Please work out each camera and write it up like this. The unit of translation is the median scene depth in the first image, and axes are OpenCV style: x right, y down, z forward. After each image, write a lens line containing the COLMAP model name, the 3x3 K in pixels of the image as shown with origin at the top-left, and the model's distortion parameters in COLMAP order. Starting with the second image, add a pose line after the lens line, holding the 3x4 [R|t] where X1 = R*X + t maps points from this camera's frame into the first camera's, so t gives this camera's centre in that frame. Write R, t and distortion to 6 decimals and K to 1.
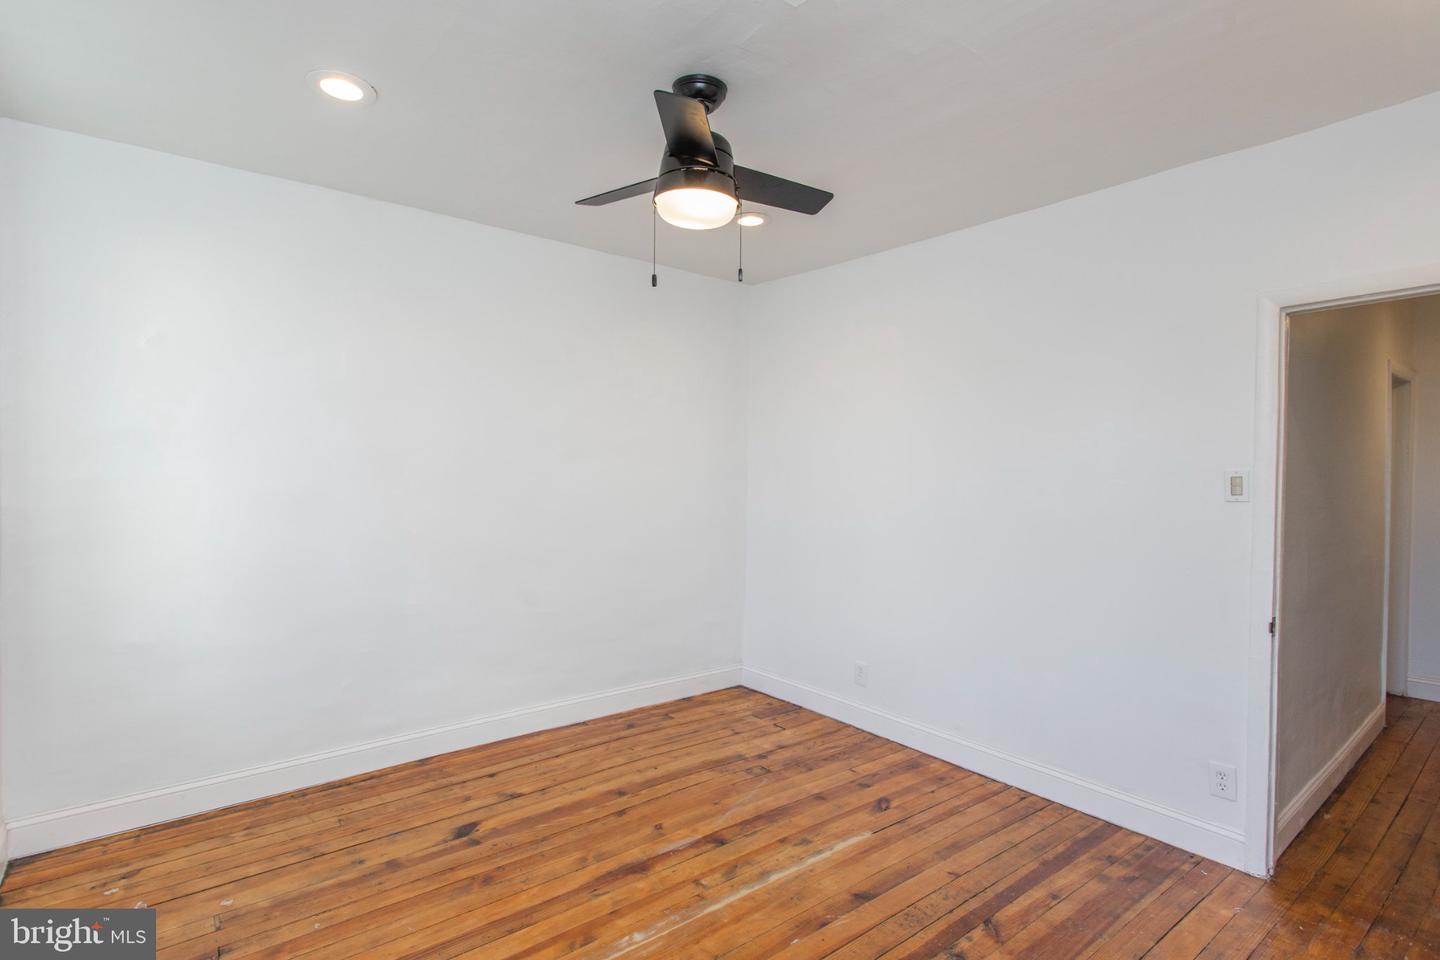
lens RADIAL K [[688.7, 0, 719.1], [0, 688.7, 485.8], [0, 0, 1]] dist [0.000097, -0.000652]
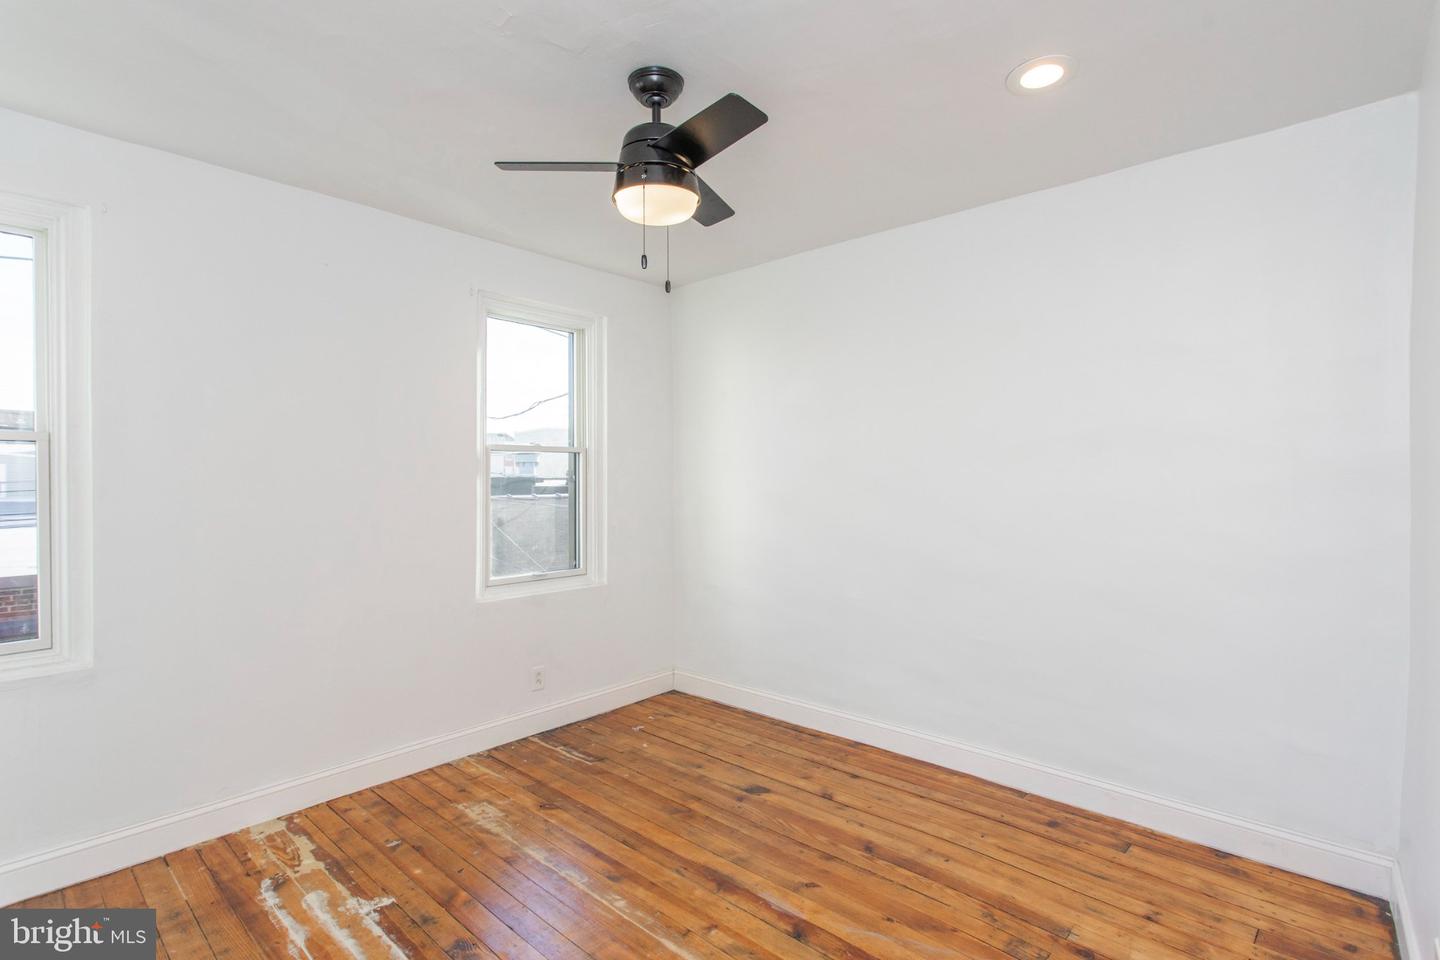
lens RADIAL K [[688.7, 0, 717.3], [0, 688.7, 483.1], [0, 0, 1]] dist [0.000097, -0.000652]
pose [[0.165712, -0.000065, -0.986174, 0.670106], [-0.015679, 0.999873, -0.002700, -0.007798], [0.986049, 0.015910, 0.165690, 0.652960]]
